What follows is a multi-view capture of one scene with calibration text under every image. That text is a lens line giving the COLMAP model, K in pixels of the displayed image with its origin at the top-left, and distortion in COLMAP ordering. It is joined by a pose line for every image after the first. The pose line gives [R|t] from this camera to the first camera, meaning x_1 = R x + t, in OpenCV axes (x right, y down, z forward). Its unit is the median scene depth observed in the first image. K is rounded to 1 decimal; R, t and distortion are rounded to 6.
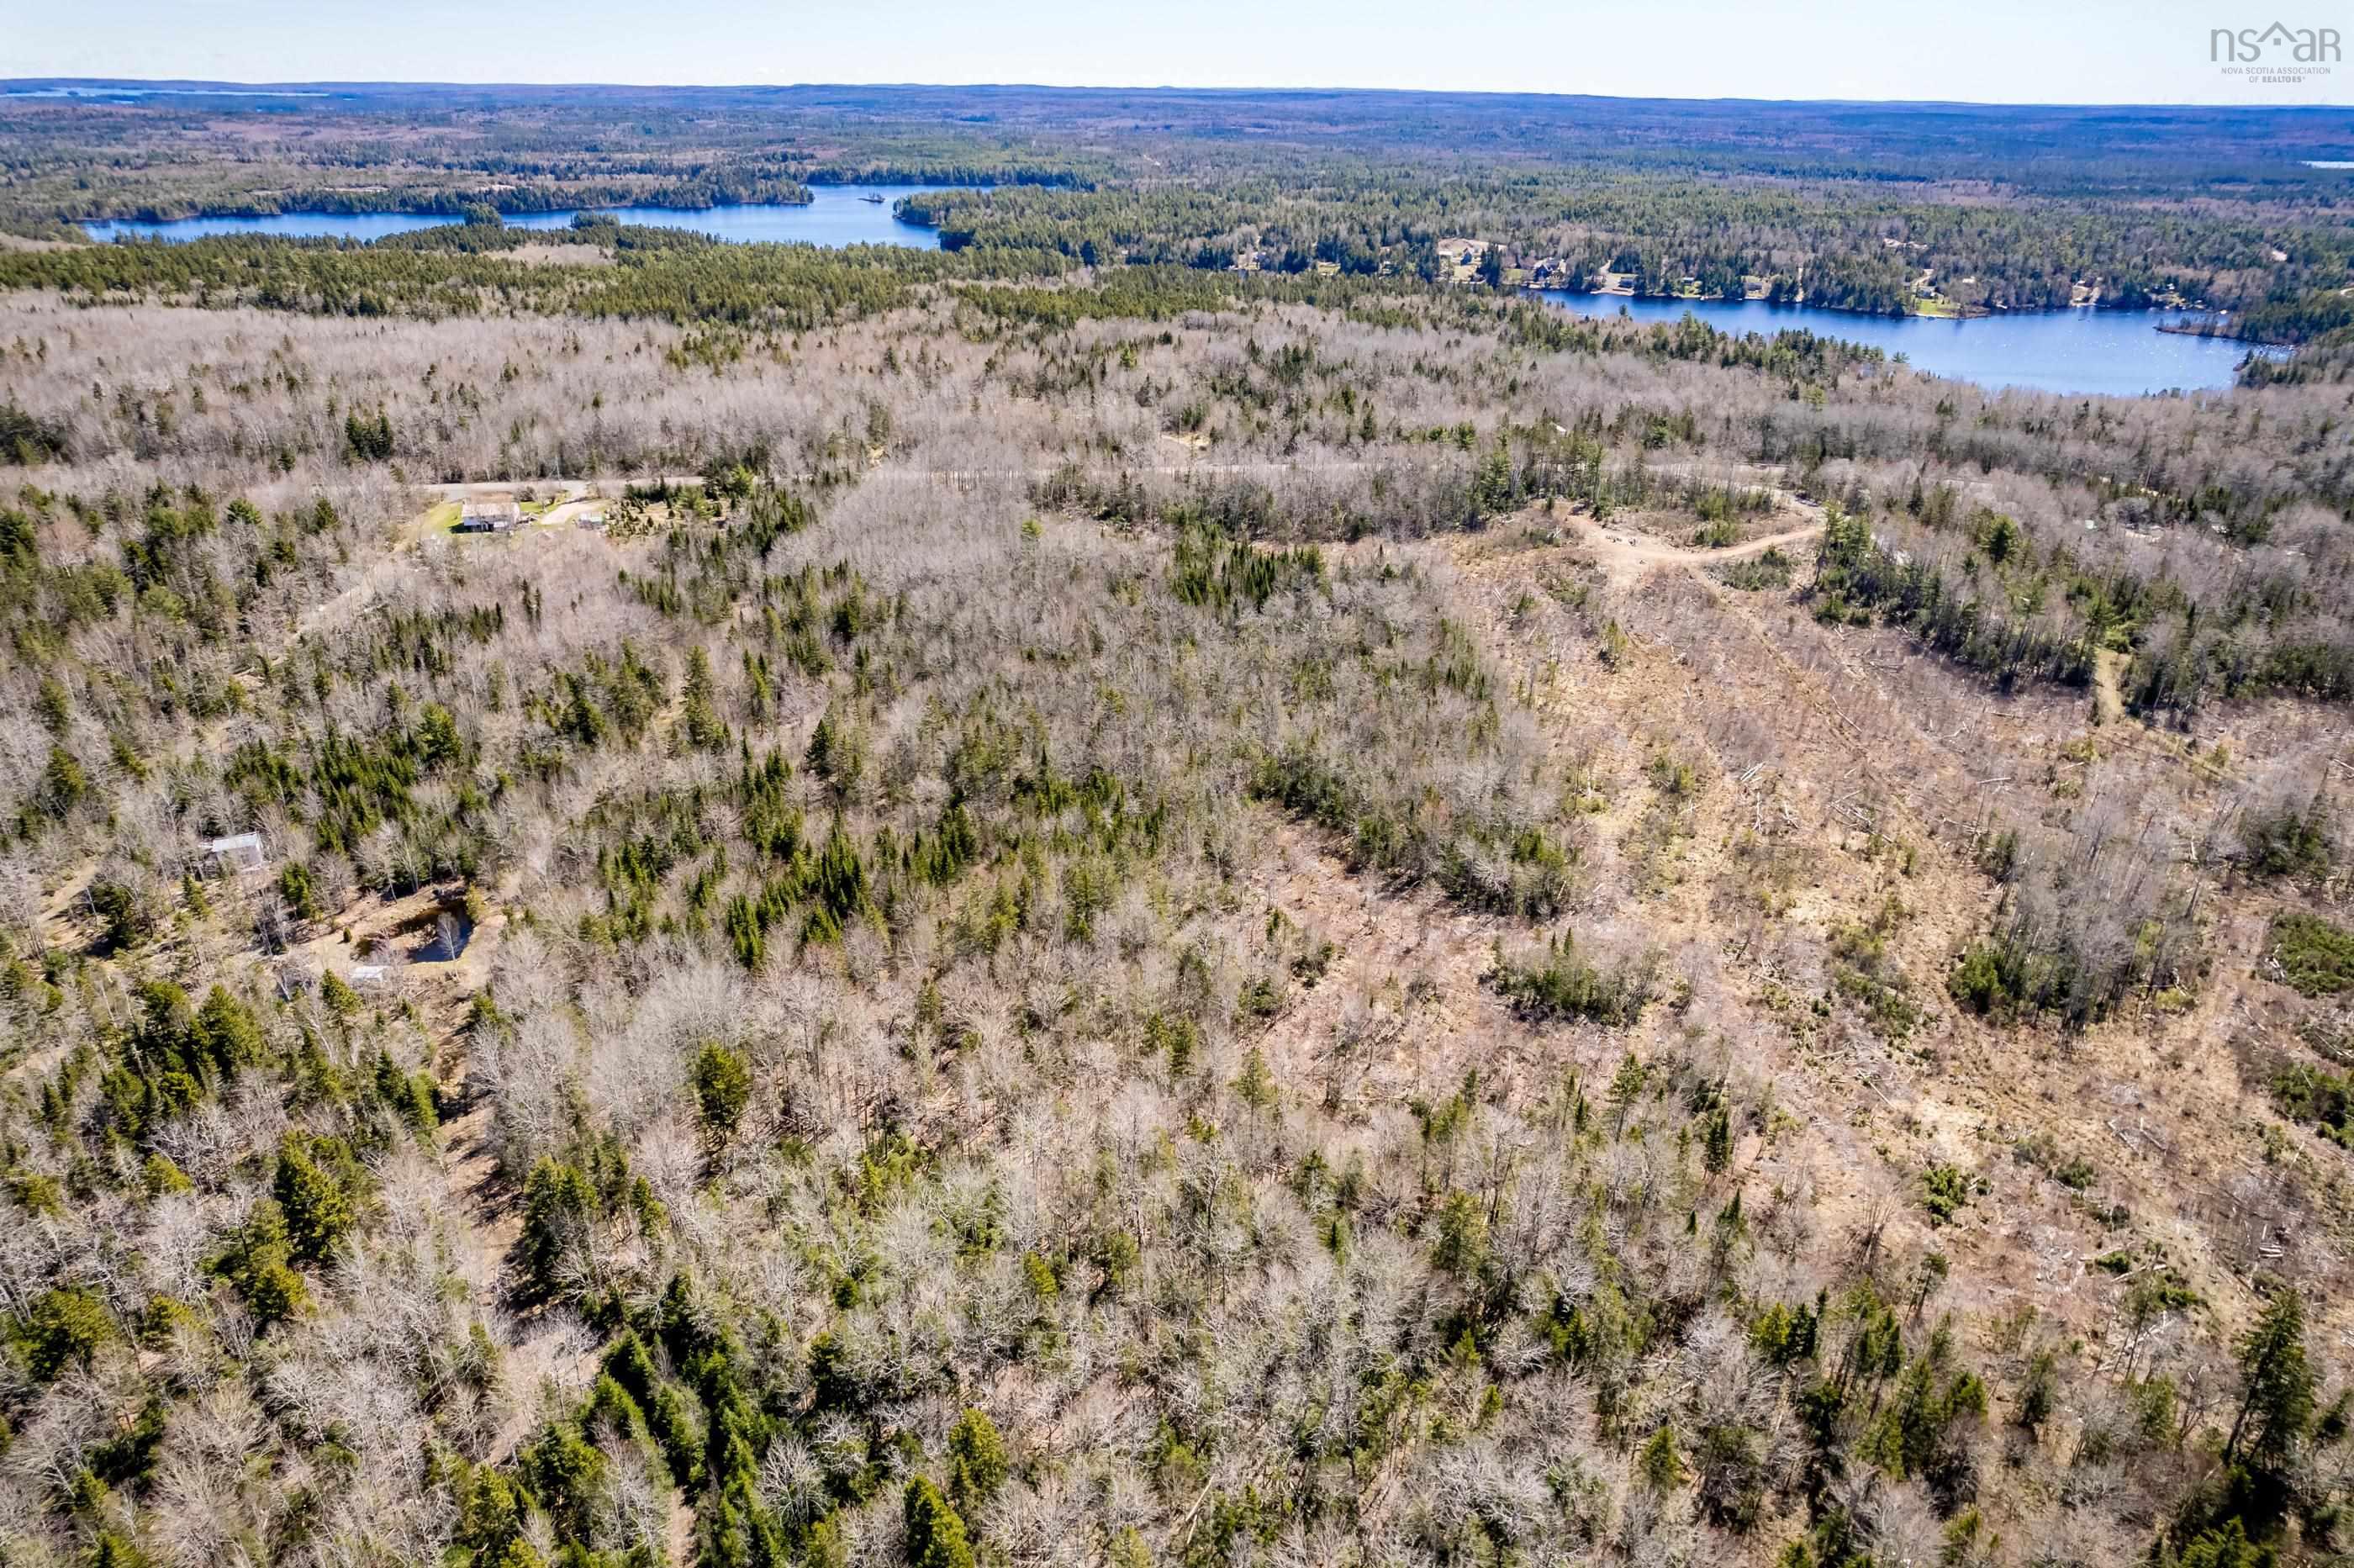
lens RADIAL K [[1504.0, 0, 1184.1], [0, 1504.0, 795.3], [0, 0, 1]] dist [-0.075648, 0.070342]
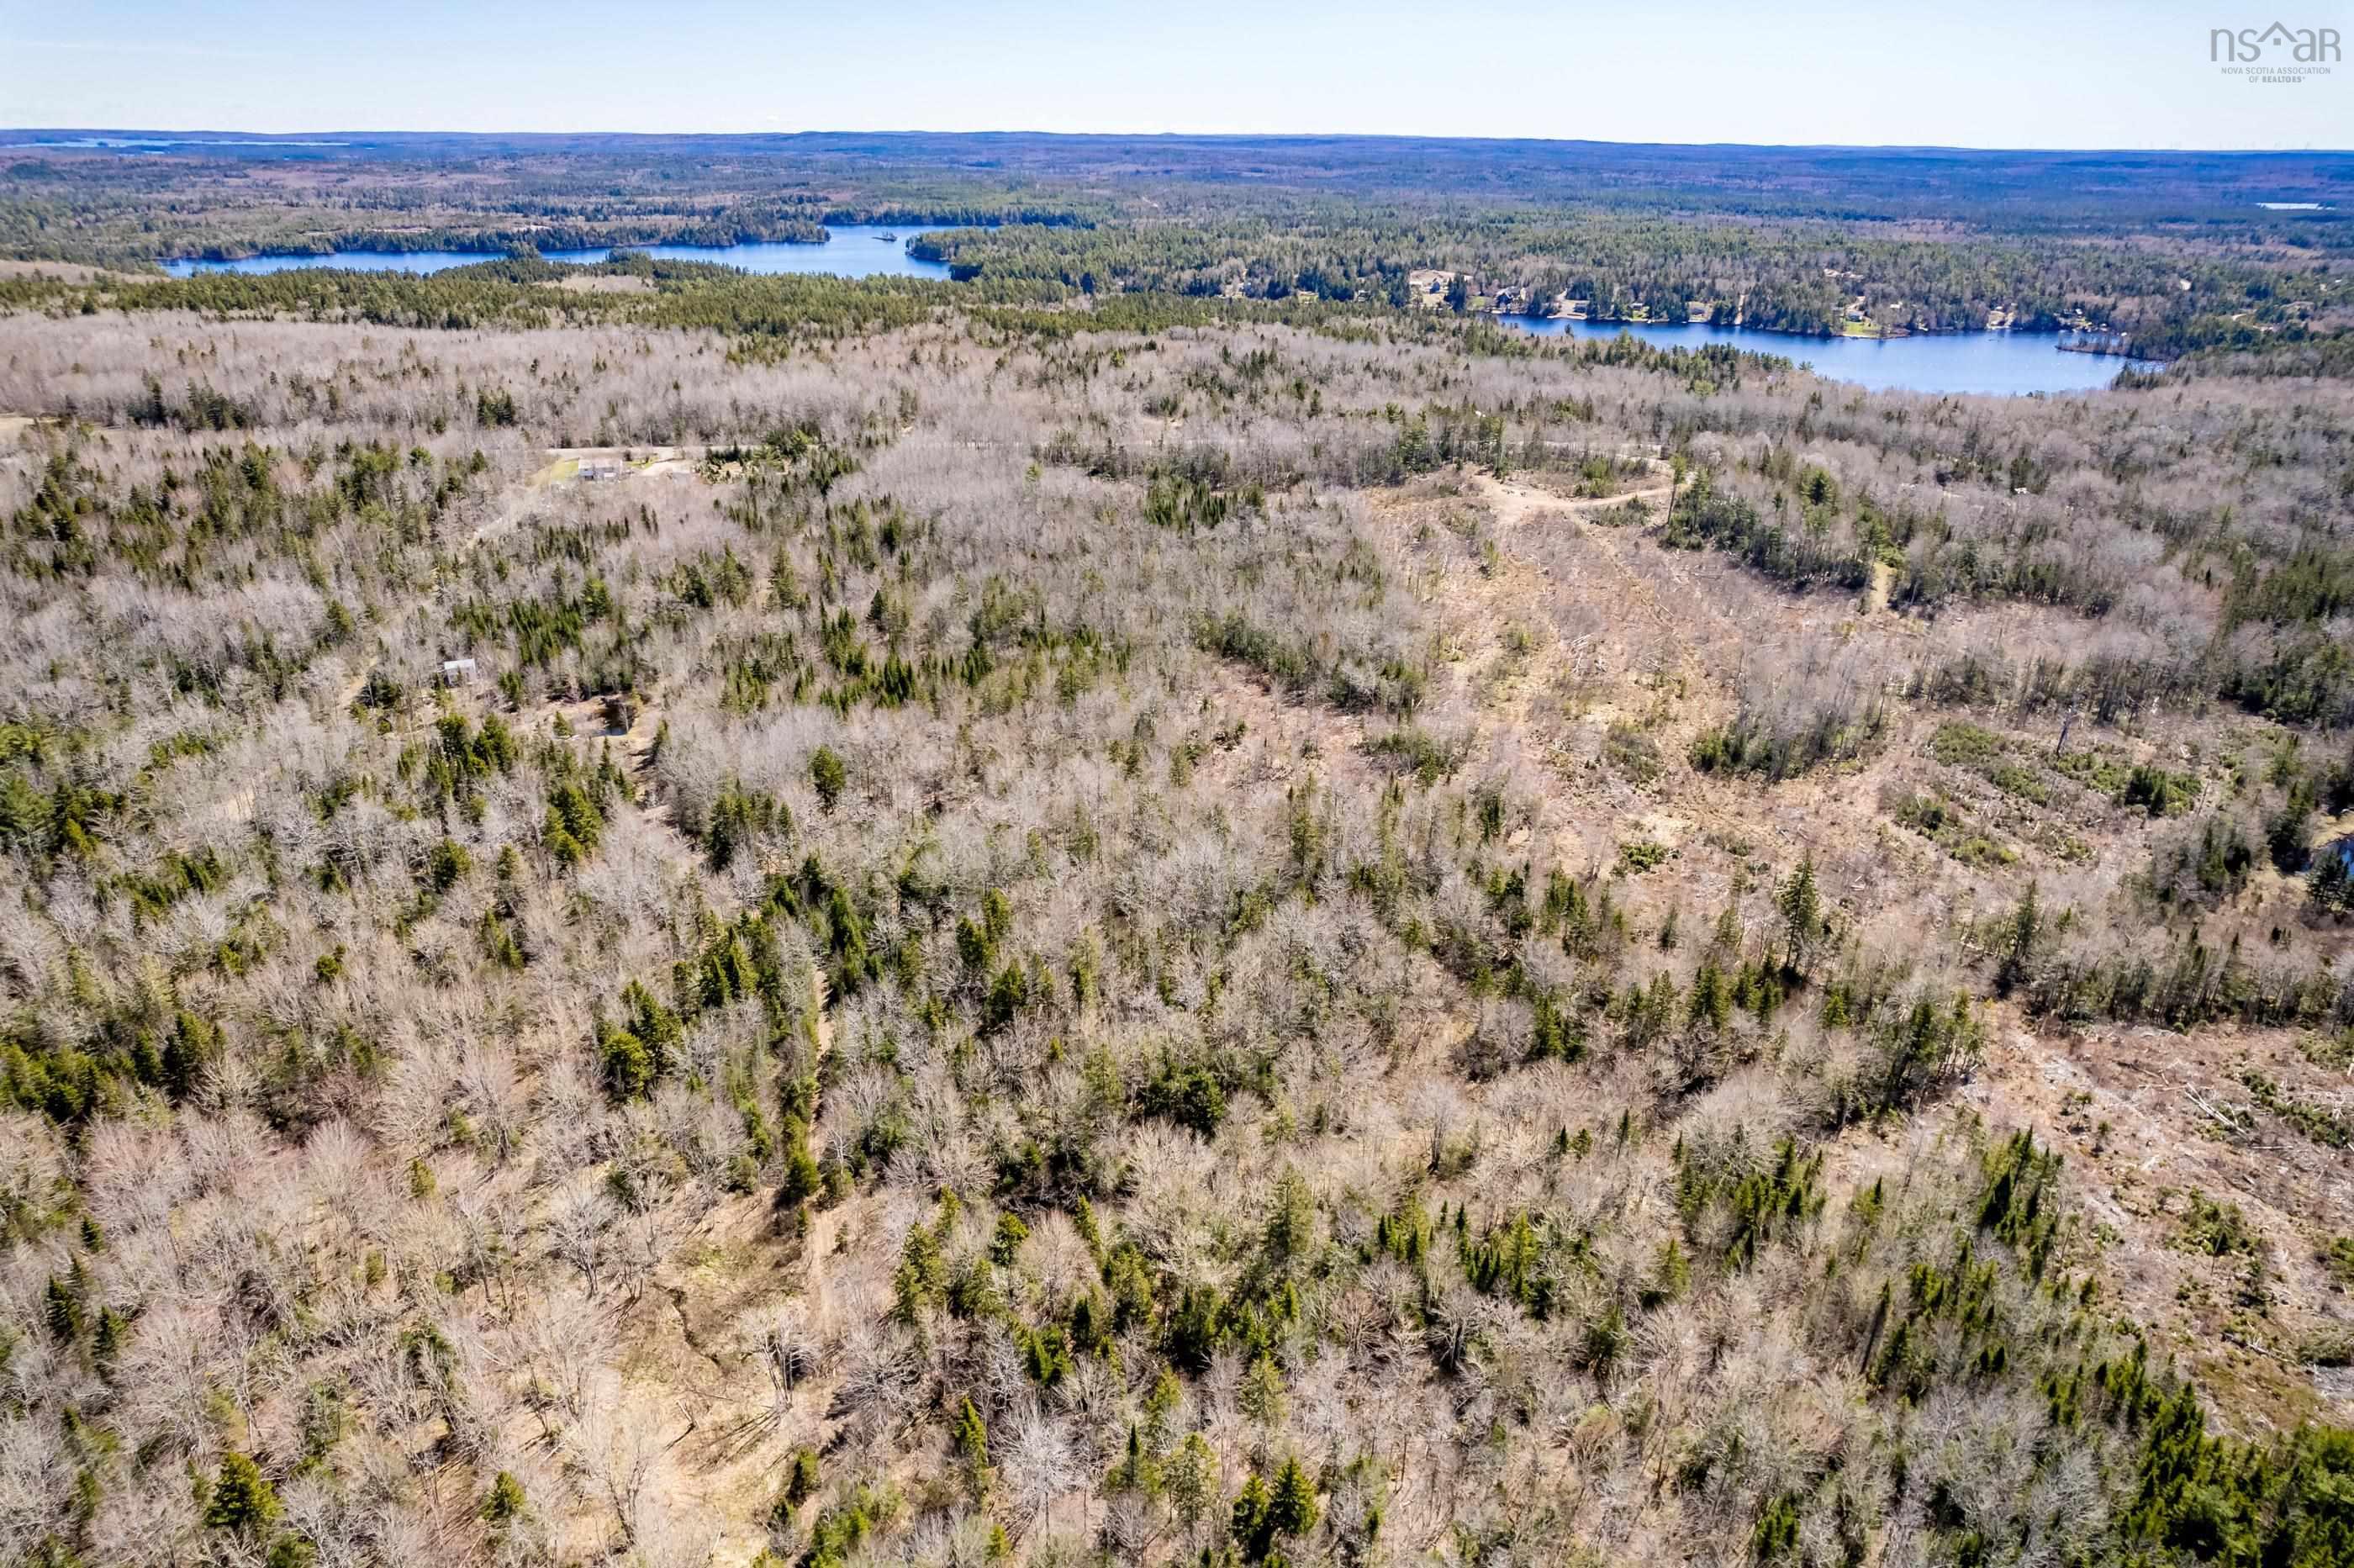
lens RADIAL K [[1504.0, 0, 1179.5], [0, 1504.0, 789.7], [0, 0, 1]] dist [-0.075648, 0.070342]
pose [[0.999988, -0.000196, -0.004832, 0.024264], [0.000052, 0.999558, -0.029744, 0.114256], [0.004836, 0.029744, 0.999546, -0.231093]]
